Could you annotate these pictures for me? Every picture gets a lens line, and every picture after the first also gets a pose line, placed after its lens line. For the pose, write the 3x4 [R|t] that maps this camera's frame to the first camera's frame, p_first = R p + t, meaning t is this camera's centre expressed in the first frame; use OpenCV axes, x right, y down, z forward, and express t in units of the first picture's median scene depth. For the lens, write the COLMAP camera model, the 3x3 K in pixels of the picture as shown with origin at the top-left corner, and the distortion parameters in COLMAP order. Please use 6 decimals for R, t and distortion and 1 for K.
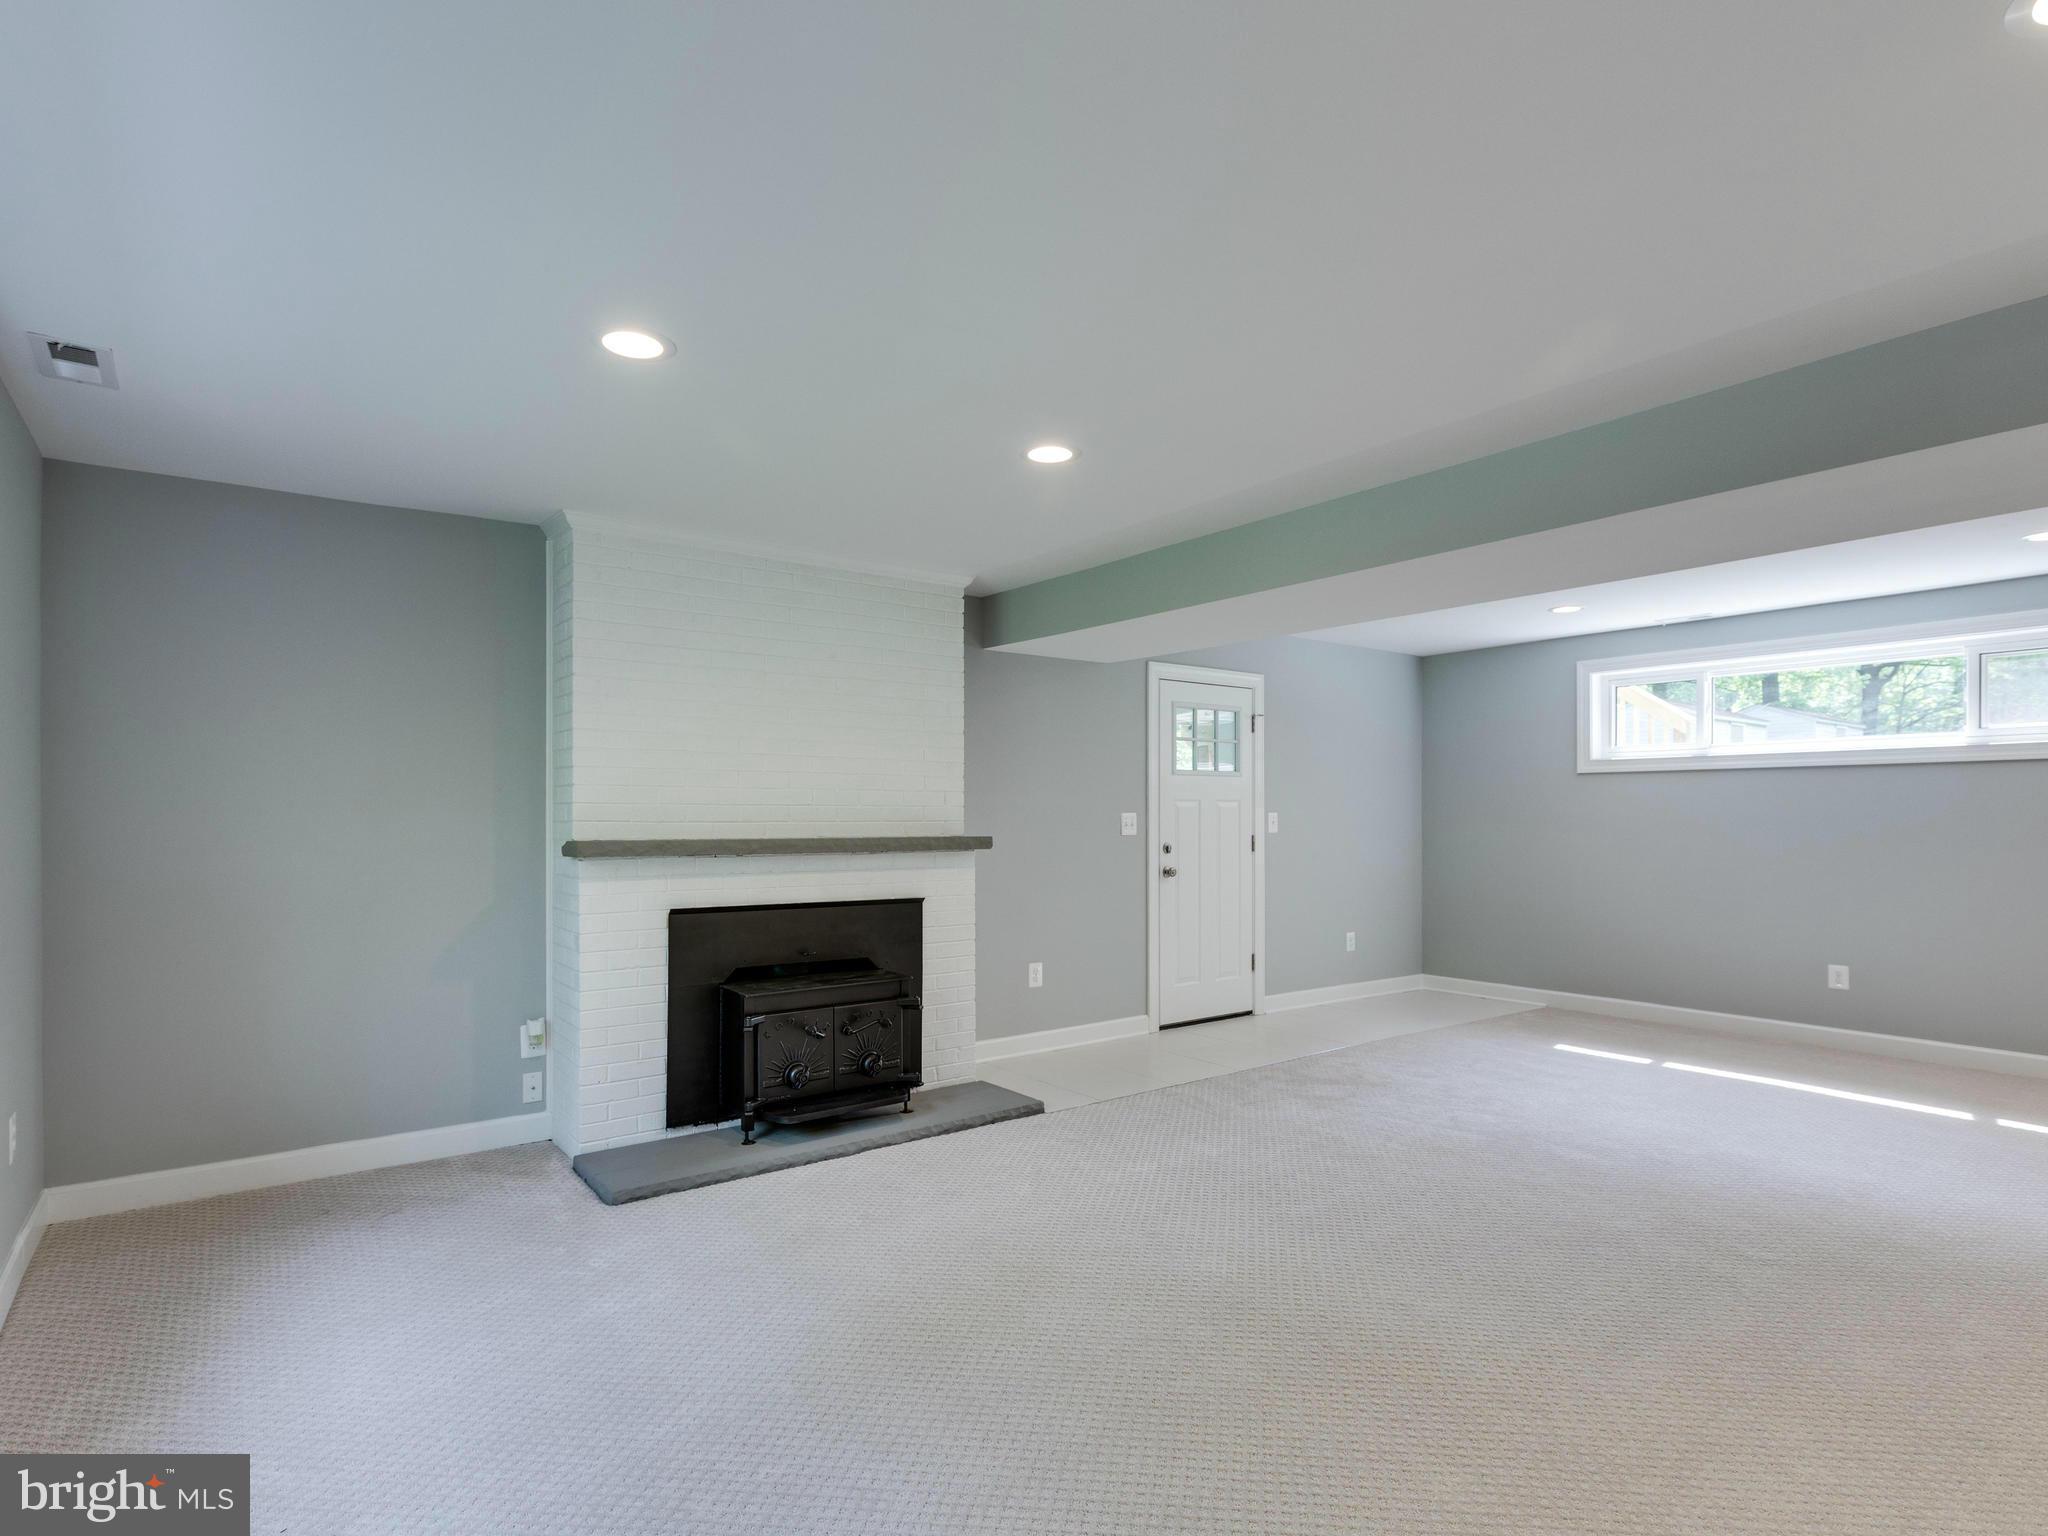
lens RADIAL K [[1068.7, 0, 1023.8], [0, 1068.7, 815.8], [0, 0, 1]] dist [-0.001106, 0.000035]
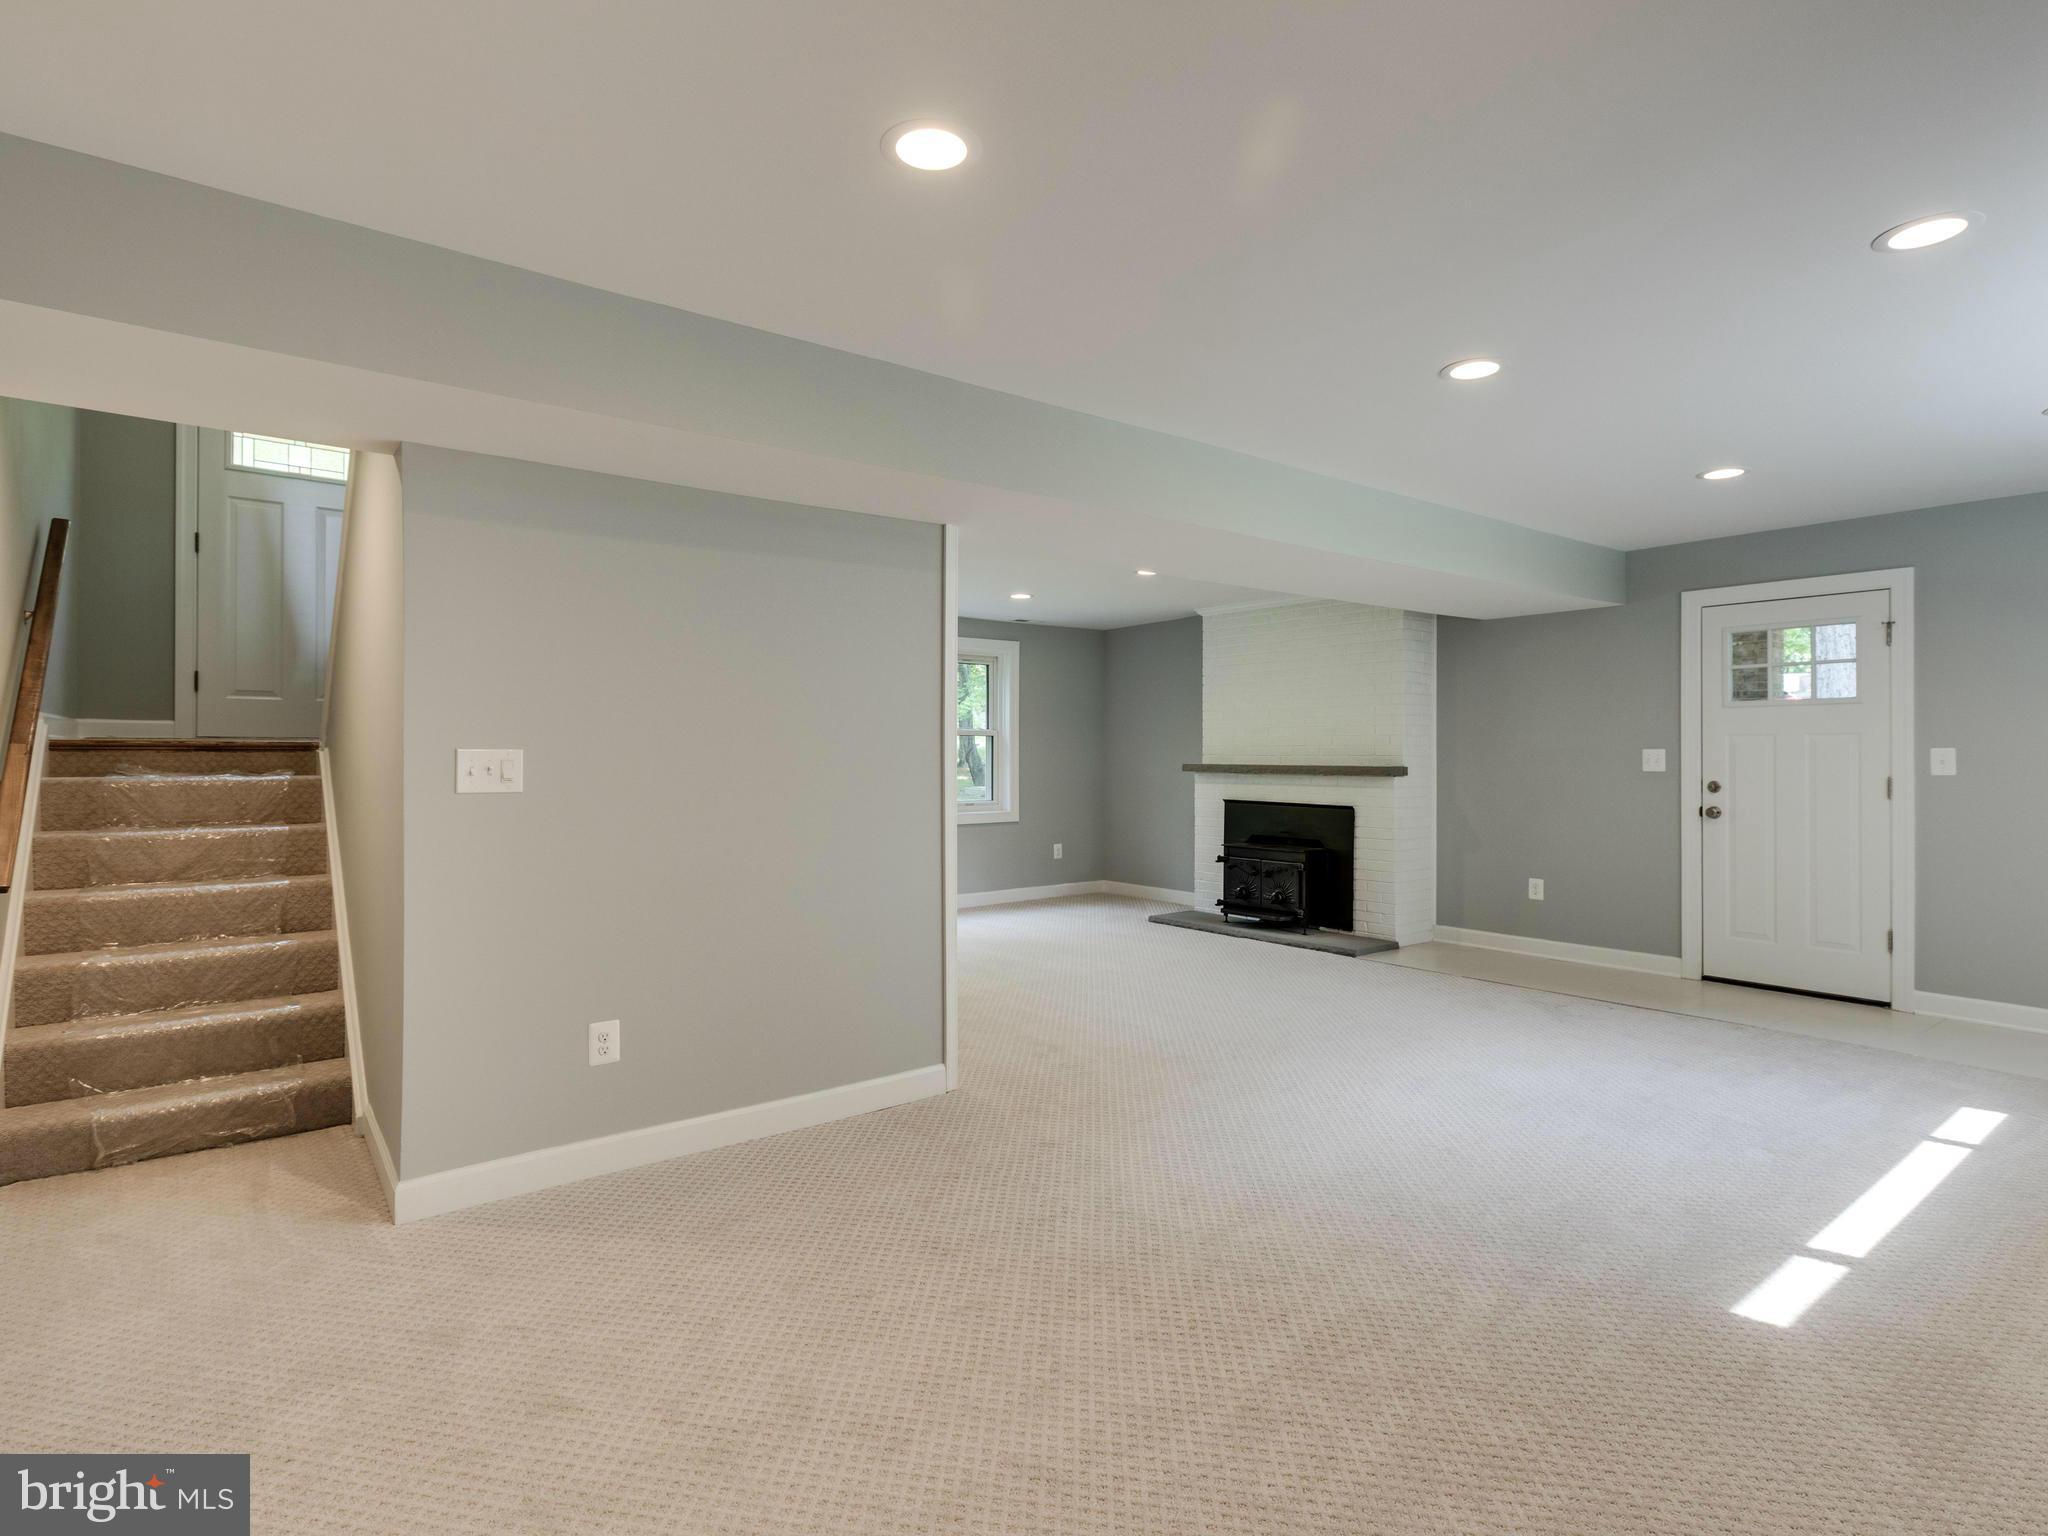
lens RADIAL K [[1039.8, 0, 1015.6], [0, 1039.8, 759.9], [0, 0, 1]] dist [-0.001676, 0.000311]
pose [[0.012508, 0.010170, -0.999870, 1.177661], [0.002913, 0.999944, 0.010208, -0.004722], [0.999918, -0.003040, 0.012478, 0.437496]]
